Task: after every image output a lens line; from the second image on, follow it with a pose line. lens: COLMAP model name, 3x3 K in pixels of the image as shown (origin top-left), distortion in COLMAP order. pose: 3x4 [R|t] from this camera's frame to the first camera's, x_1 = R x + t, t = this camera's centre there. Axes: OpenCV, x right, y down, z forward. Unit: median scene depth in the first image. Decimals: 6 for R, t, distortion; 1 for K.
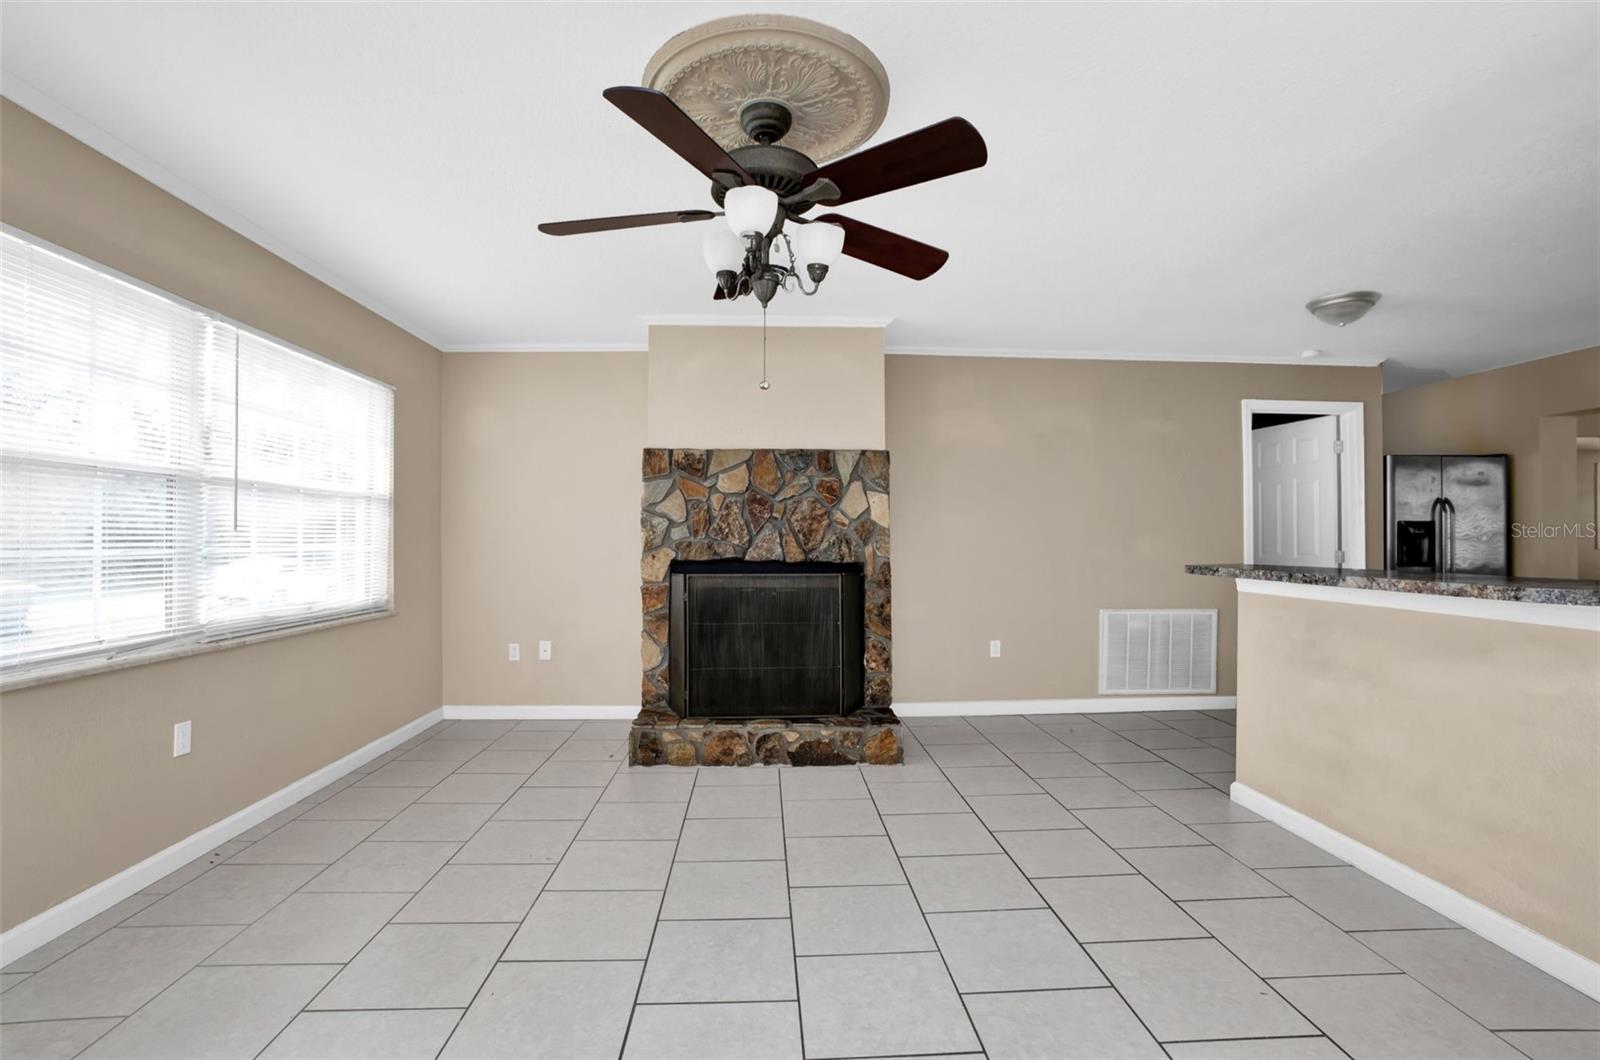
lens RADIAL K [[734.6, 0, 811.8], [0, 734.6, 536.5], [0, 0, 1]] dist [-0.058187, 0.009219]
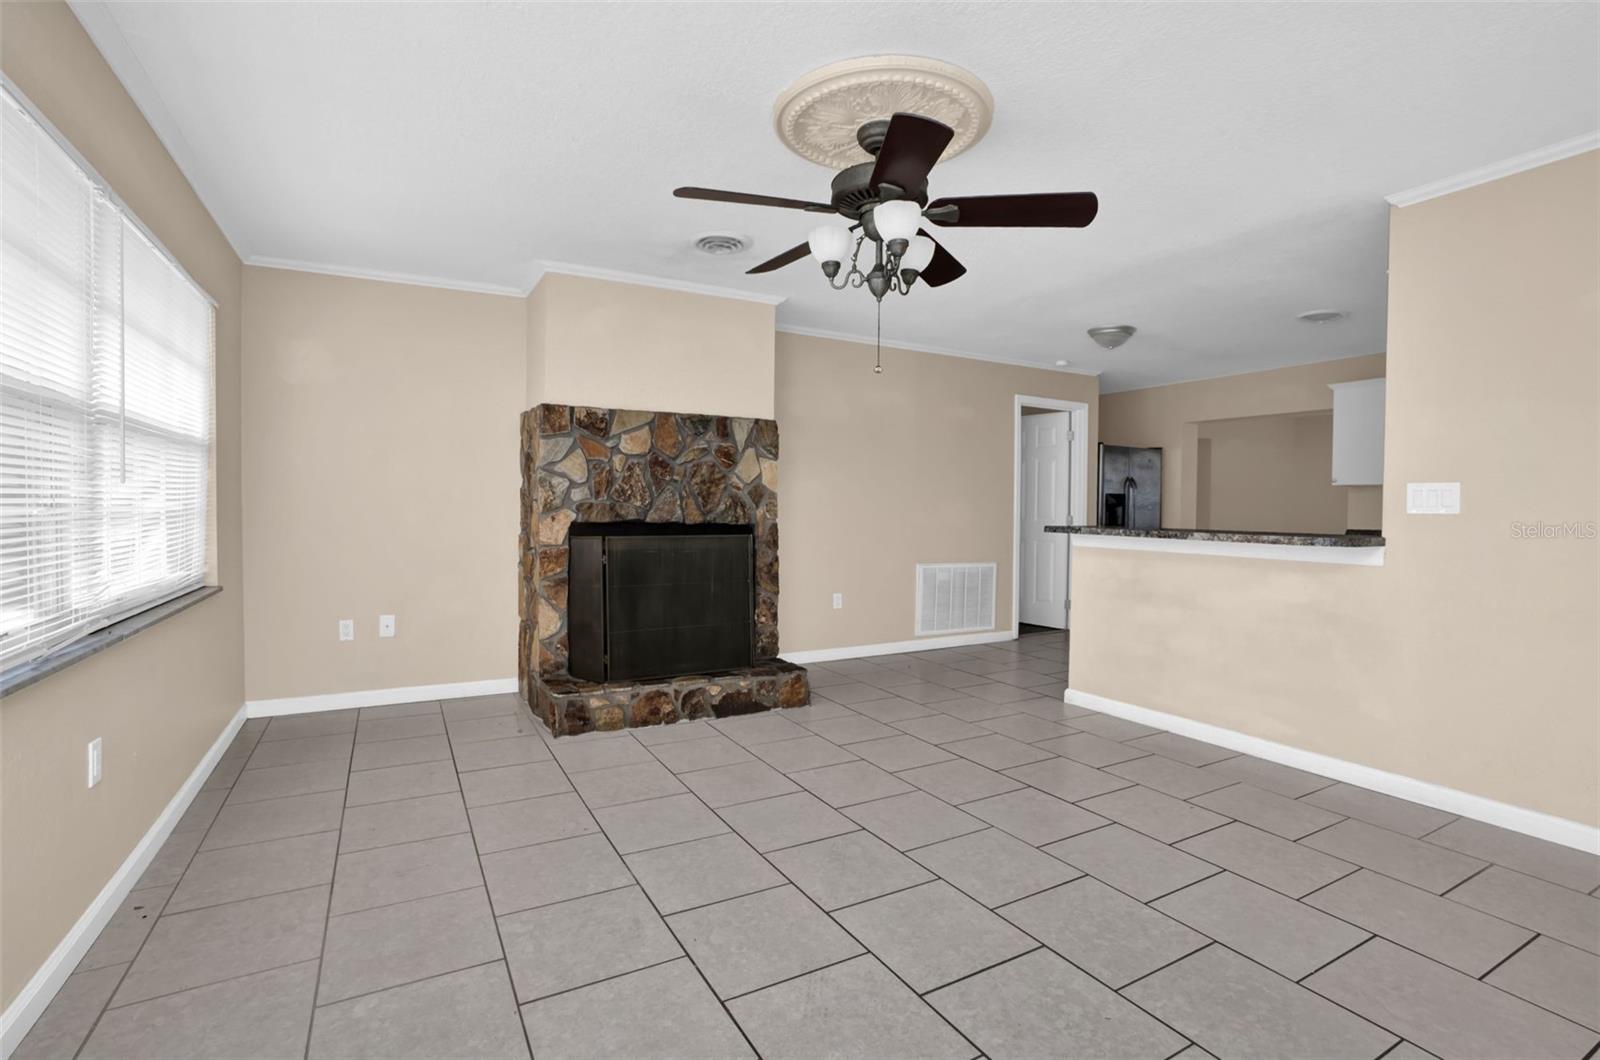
lens RADIAL K [[734.6, 0, 825.0], [0, 734.6, 520.8], [0, 0, 1]] dist [-0.058187, 0.009219]
pose [[0.895412, 0.000250, 0.445238, -0.317030], [-0.012969, 0.999590, 0.025520, 0.001705], [-0.445049, -0.028626, 0.895048, -0.001522]]
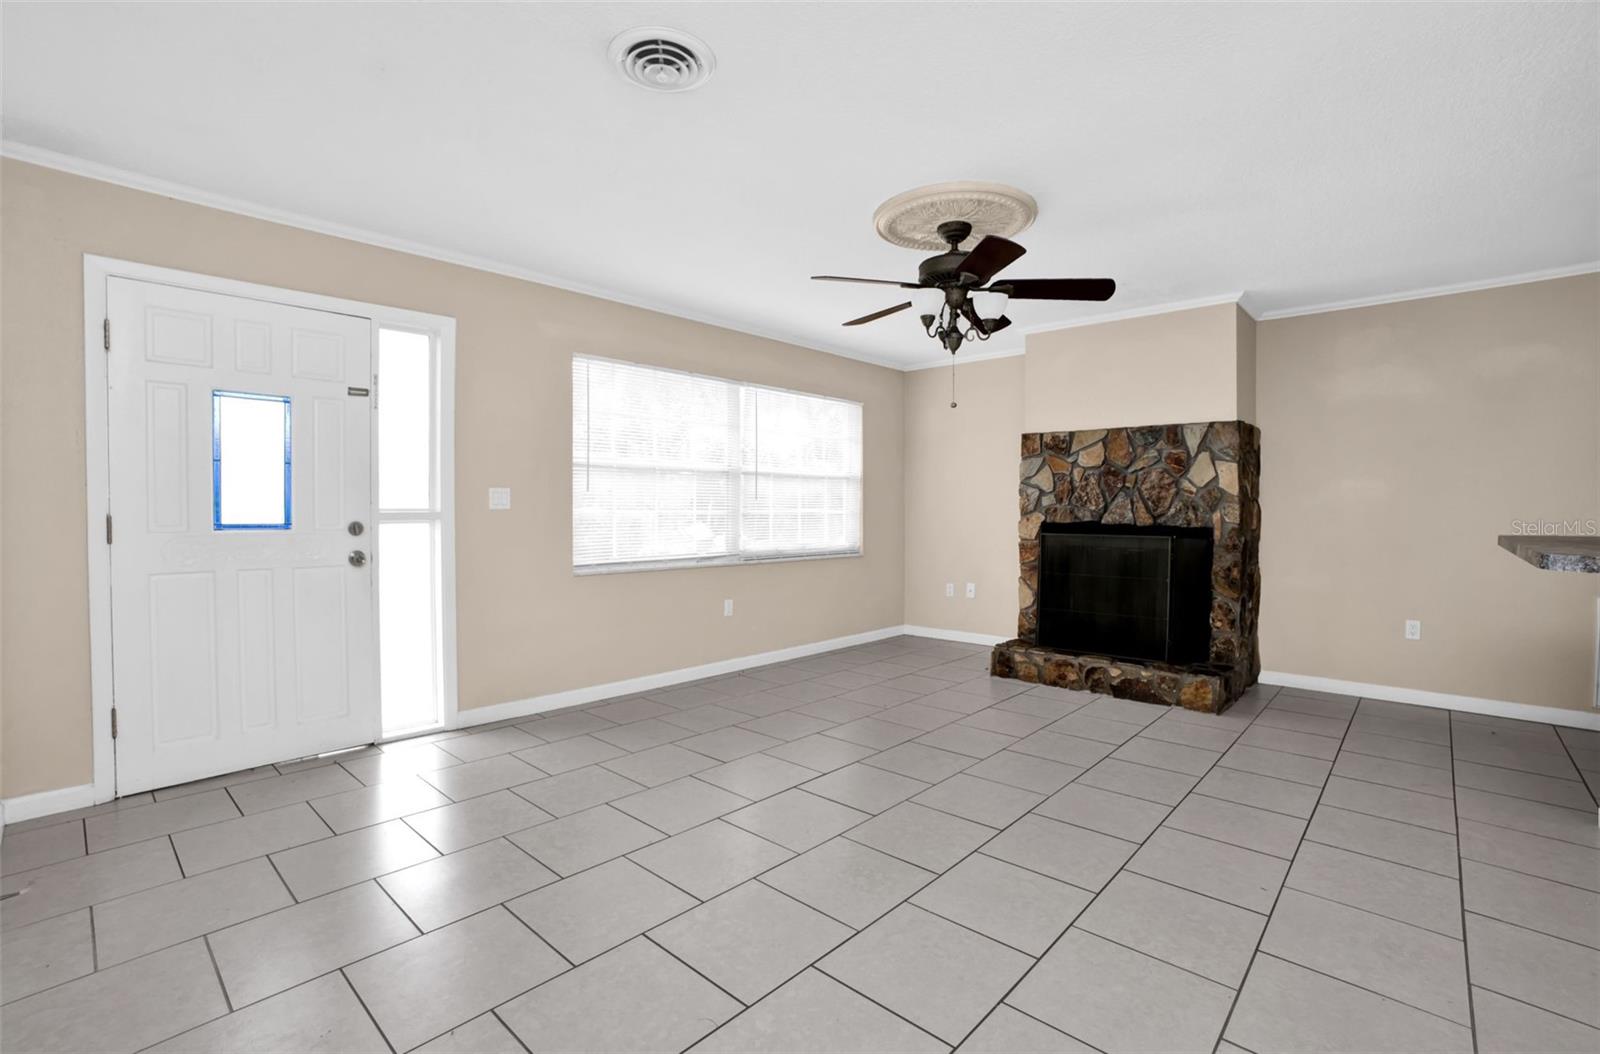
lens RADIAL K [[726.4, 0, 800.9], [0, 726.4, 526.4], [0, 0, 1]] dist [-0.057460, 0.000047]
pose [[0.703146, 0.020334, -0.710754, 0.390543], [0.000297, 0.999583, 0.028891, 0.003222], [0.711045, -0.020526, 0.702847, -0.153229]]
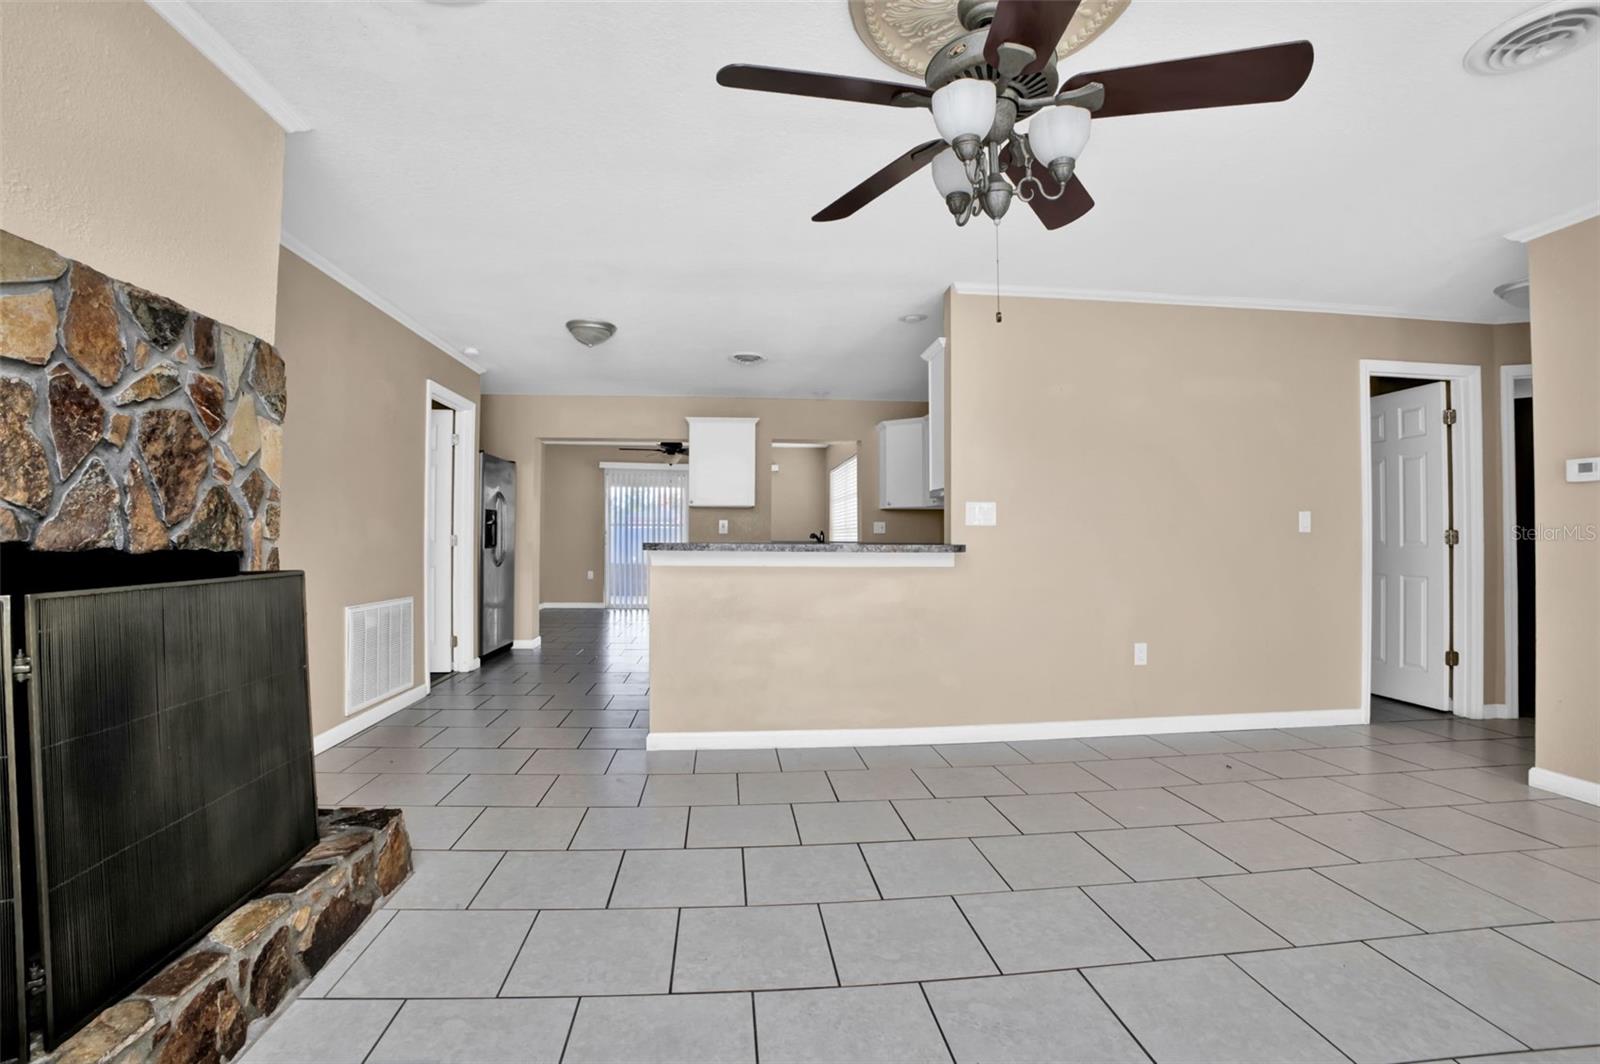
lens RADIAL K [[734.6, 0, 779.8], [0, 734.6, 517.6], [0, 0, 1]] dist [-0.058187, 0.009219]
pose [[-0.000615, 0.024715, 0.999694, -0.440222], [-0.009829, 0.999646, -0.024720, 0.021030], [-0.999952, -0.009841, -0.000372, 0.627965]]
